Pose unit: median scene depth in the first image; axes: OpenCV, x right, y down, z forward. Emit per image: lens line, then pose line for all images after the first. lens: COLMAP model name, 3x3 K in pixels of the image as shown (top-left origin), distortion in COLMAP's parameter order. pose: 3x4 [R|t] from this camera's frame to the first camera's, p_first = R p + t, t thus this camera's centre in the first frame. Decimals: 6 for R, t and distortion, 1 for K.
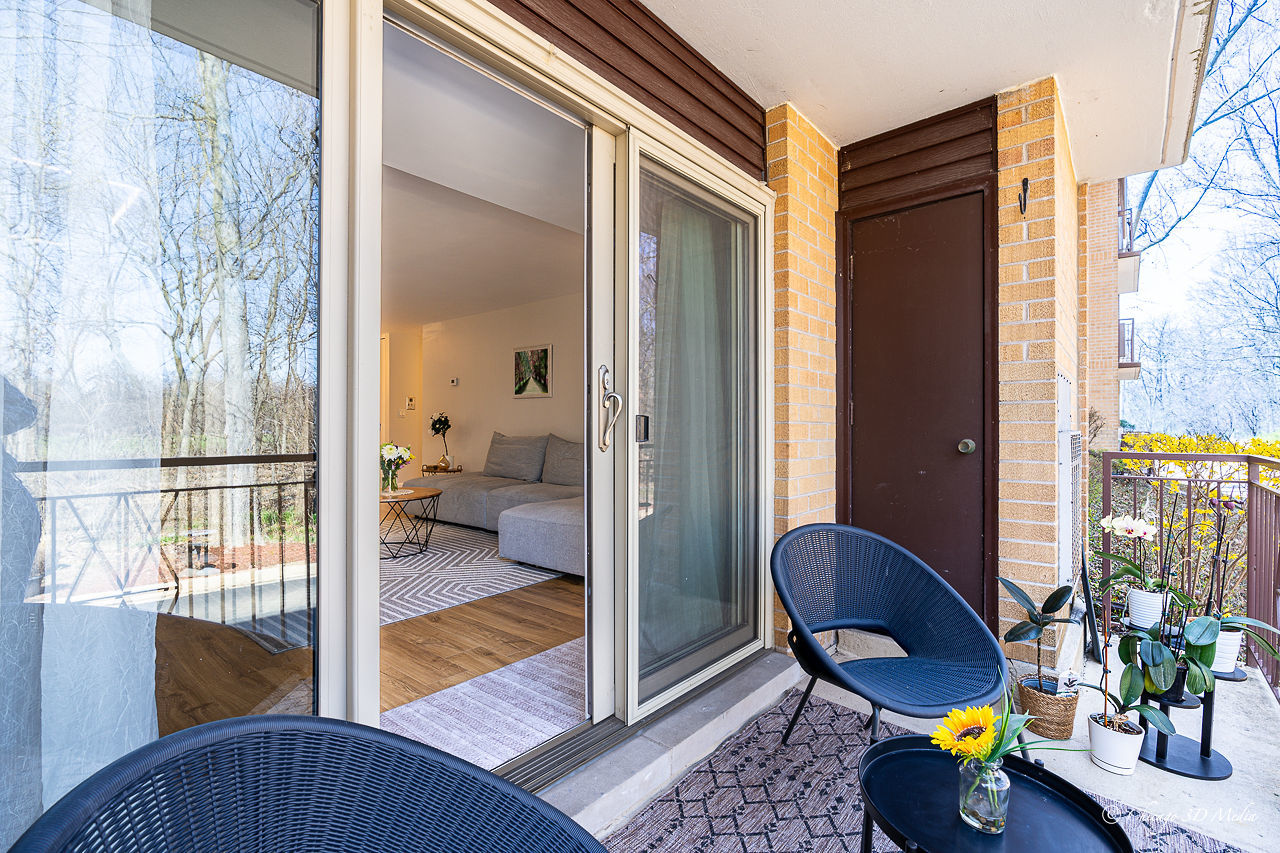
lens RADIAL K [[590.6, 0, 641.0], [0, 590.6, 425.5], [0, 0, 1]] dist [-0.005448, 0.001414]
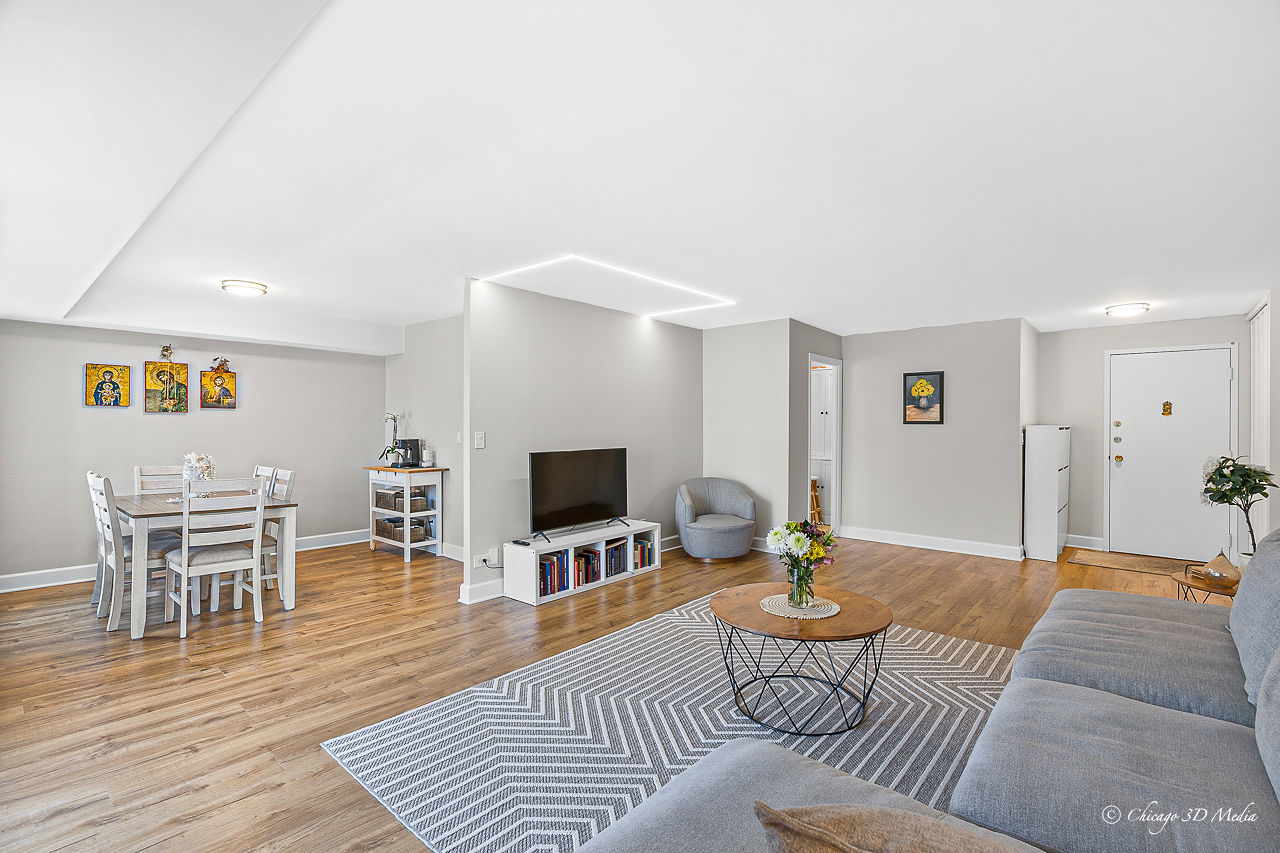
lens RADIAL K [[590.6, 0, 646.1], [0, 590.6, 425.1], [0, 0, 1]] dist [-0.005448, 0.001414]
pose [[-0.029331, -0.005897, -0.999552, 0.207064], [-0.000907, 0.999982, -0.005873, -0.079433], [0.999569, 0.000735, -0.029336, 1.093704]]
